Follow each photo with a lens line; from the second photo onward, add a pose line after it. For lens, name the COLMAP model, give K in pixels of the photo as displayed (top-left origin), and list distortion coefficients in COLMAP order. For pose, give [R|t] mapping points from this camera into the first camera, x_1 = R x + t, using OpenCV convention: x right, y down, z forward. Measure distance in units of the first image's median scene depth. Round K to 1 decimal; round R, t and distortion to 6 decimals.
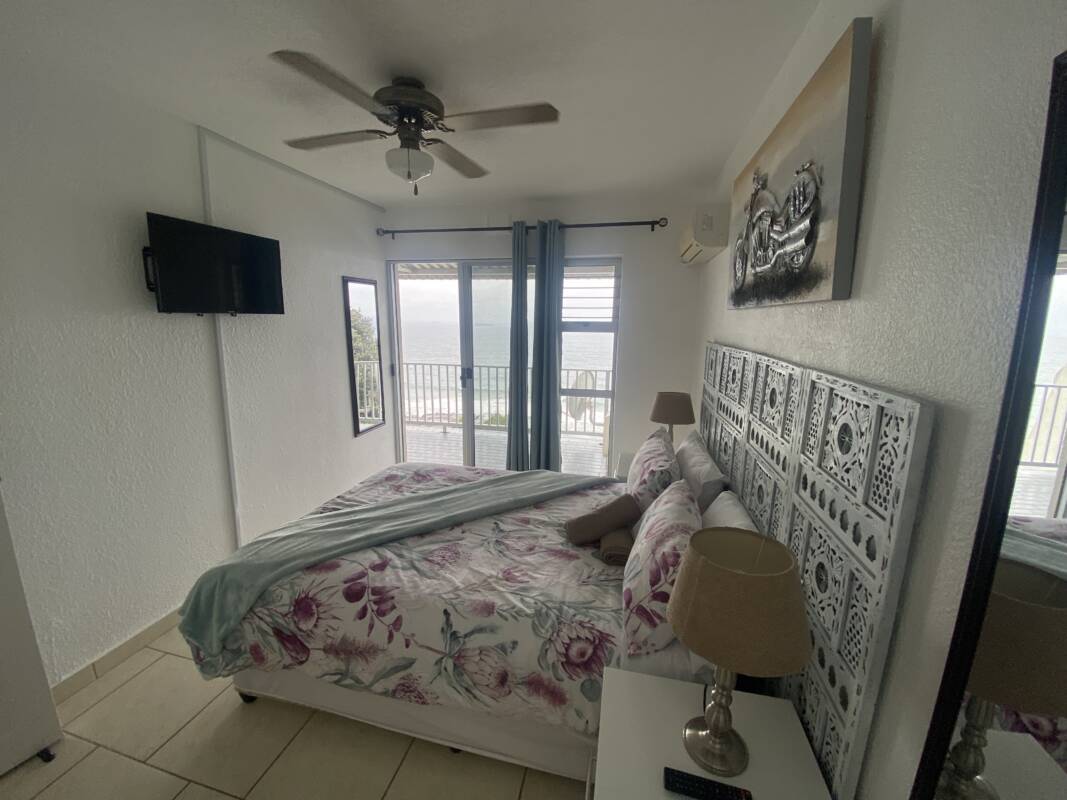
lens RADIAL K [[431.8, 0, 531.6], [0, 431.8, 397.4], [0, 0, 1]] dist [0.025832, -0.022405]
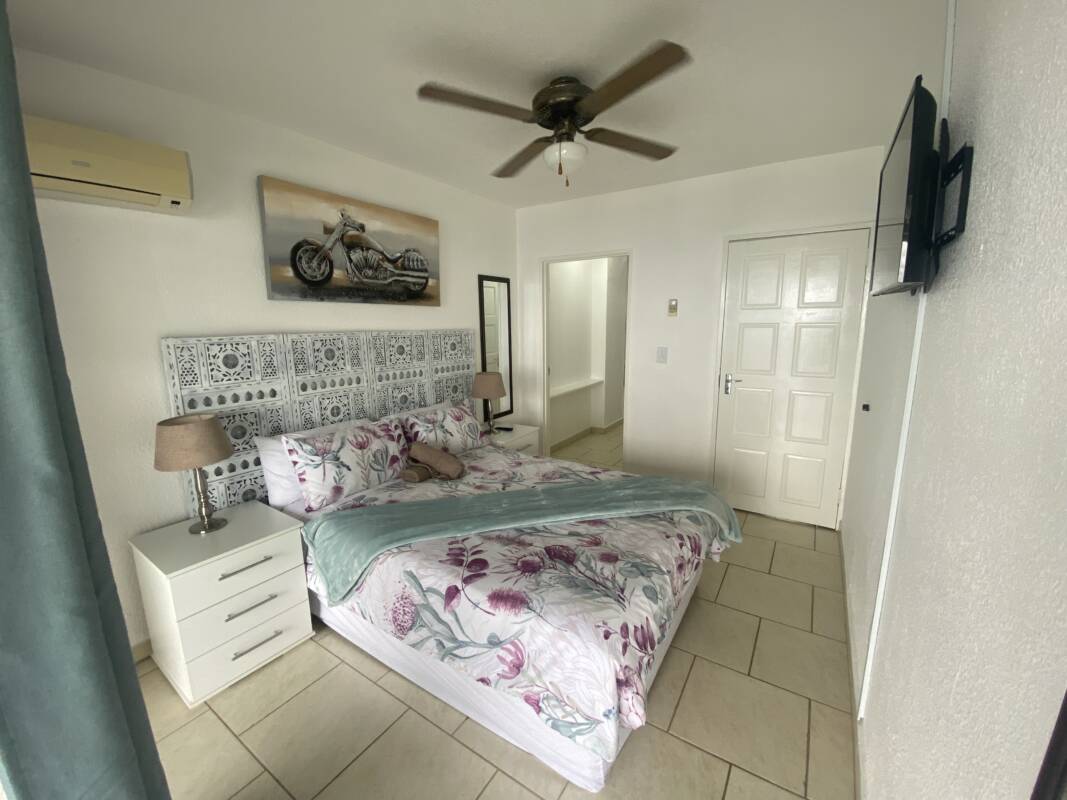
lens RADIAL K [[431.8, 0, 531.6], [0, 431.8, 397.4], [0, 0, 1]] dist [0.025832, -0.022405]
pose [[-0.939212, -0.051485, 0.339456, -0.587970], [0.067483, 0.941726, 0.329544, -0.344116], [-0.336641, 0.332419, -0.881005, 2.122657]]
